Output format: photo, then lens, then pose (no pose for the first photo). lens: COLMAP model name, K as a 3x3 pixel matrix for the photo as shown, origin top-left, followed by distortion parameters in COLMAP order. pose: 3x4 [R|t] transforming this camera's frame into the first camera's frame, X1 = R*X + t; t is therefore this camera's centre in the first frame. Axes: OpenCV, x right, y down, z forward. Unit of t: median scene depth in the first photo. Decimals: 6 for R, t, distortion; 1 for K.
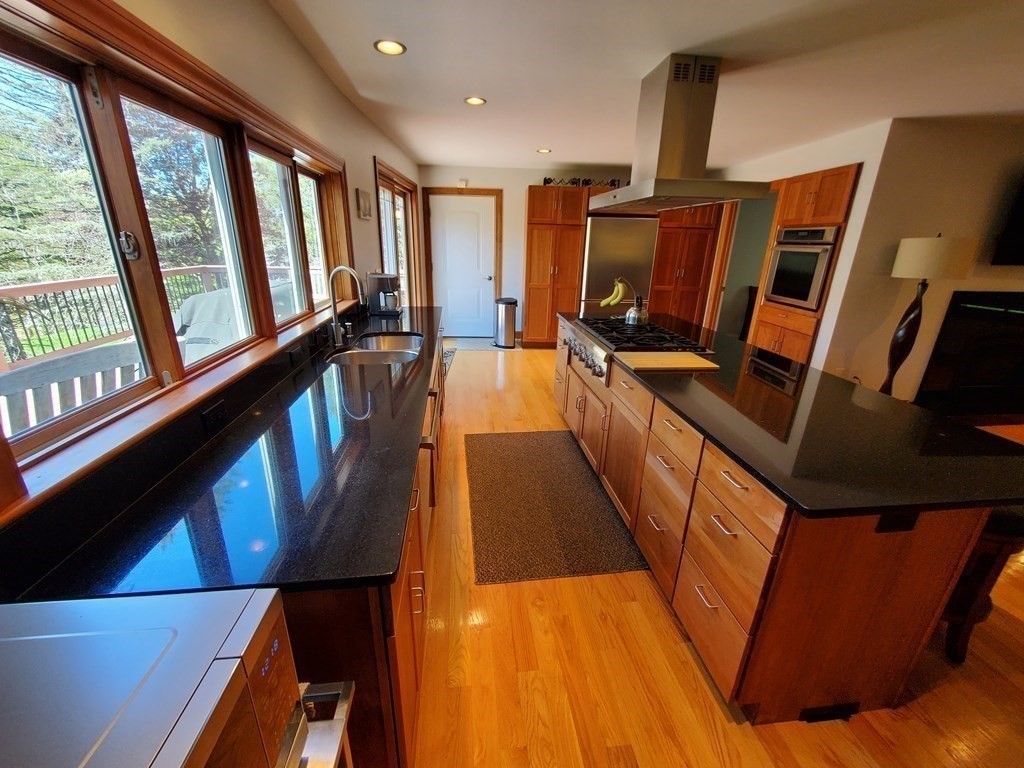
lens RADIAL K [[406.4, 0, 511.6], [0, 406.4, 377.3], [0, 0, 1]] dist [0.000200, -0.000488]
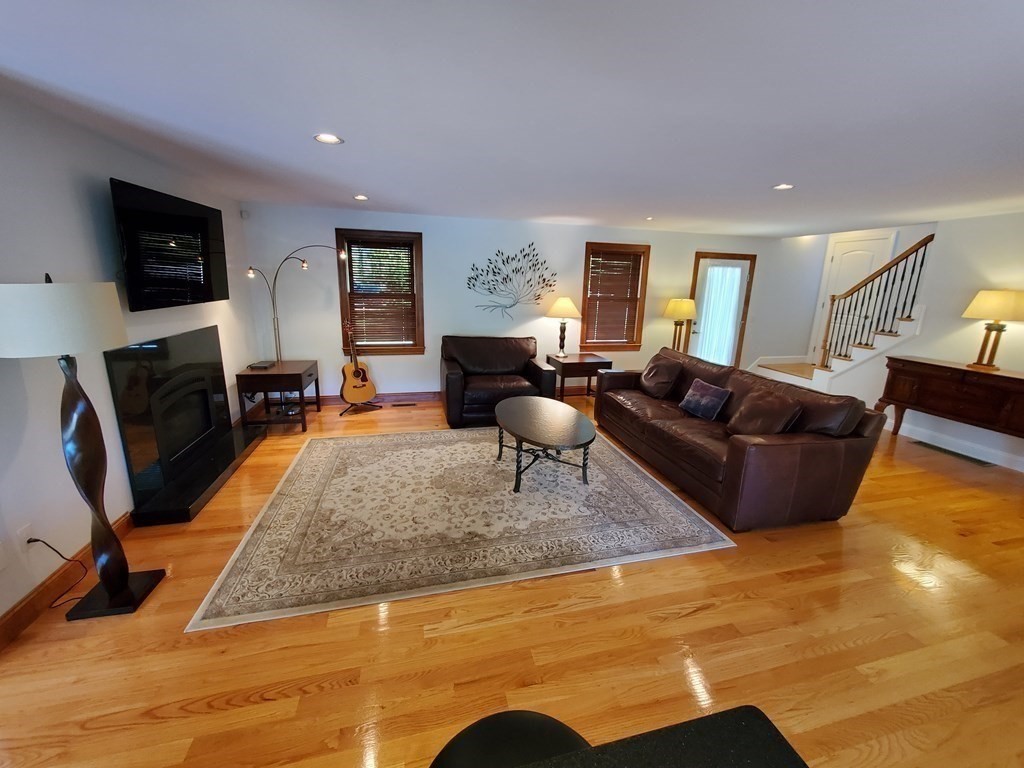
lens RADIAL K [[406.4, 0, 512.0], [0, 406.4, 374.8], [0, 0, 1]] dist [0.000200, -0.000488]
pose [[-0.125578, -0.250948, 0.959821, 0.336672], [0.289374, 0.916143, 0.277388, -0.168925], [-0.948943, 0.312581, -0.042430, 0.387287]]
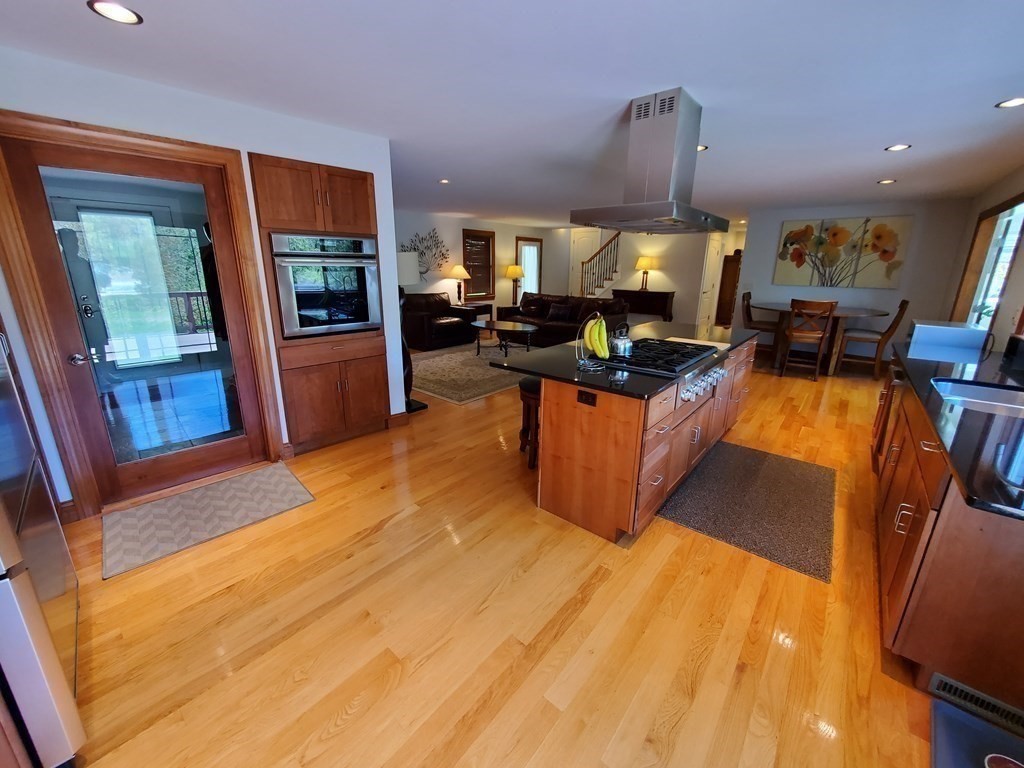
lens RADIAL K [[406.4, 0, 512.0], [0, 406.4, 374.7], [0, 0, 1]] dist [0.000200, -0.000488]
pose [[-0.682427, -0.223362, 0.695990, -0.133024], [0.206648, 0.854370, 0.476811, -0.472587], [-0.701135, 0.469214, -0.536887, 1.392081]]
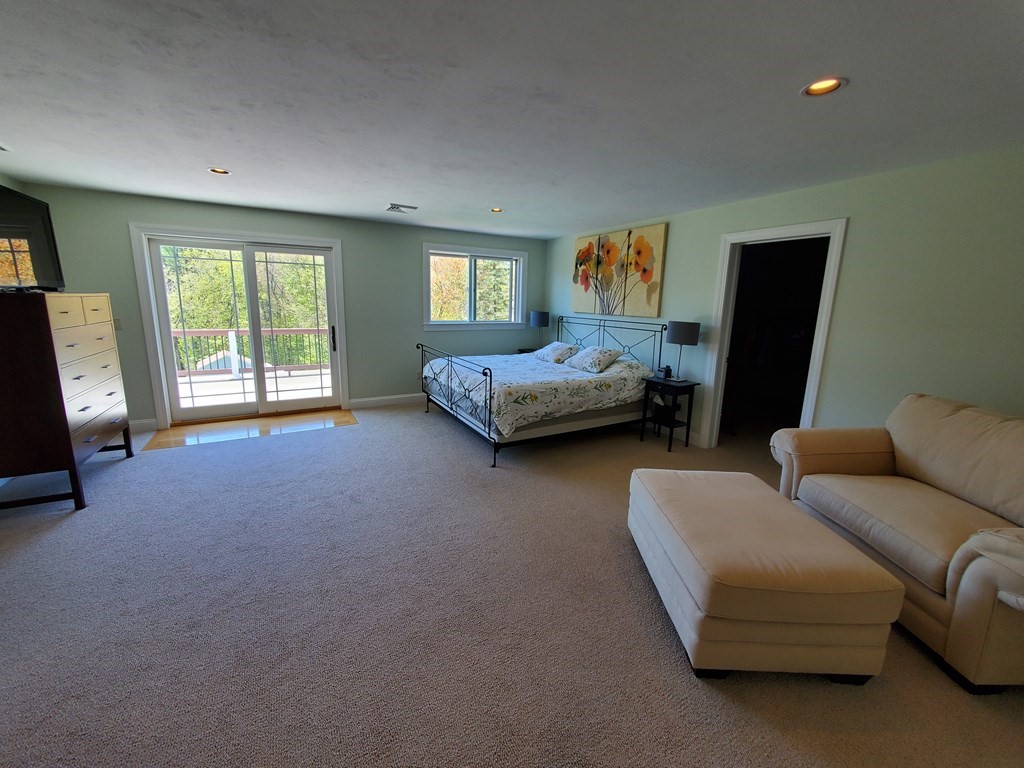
lens RADIAL K [[406.4, 0, 509.5], [0, 406.4, 379.0], [0, 0, 1]] dist [0.000200, -0.000488]
pose [[-0.379623, -0.213004, 0.900286, -1.000317], [0.266893, 0.906544, 0.327025, -0.011791], [-0.885807, 0.364426, -0.287296, 0.051492]]
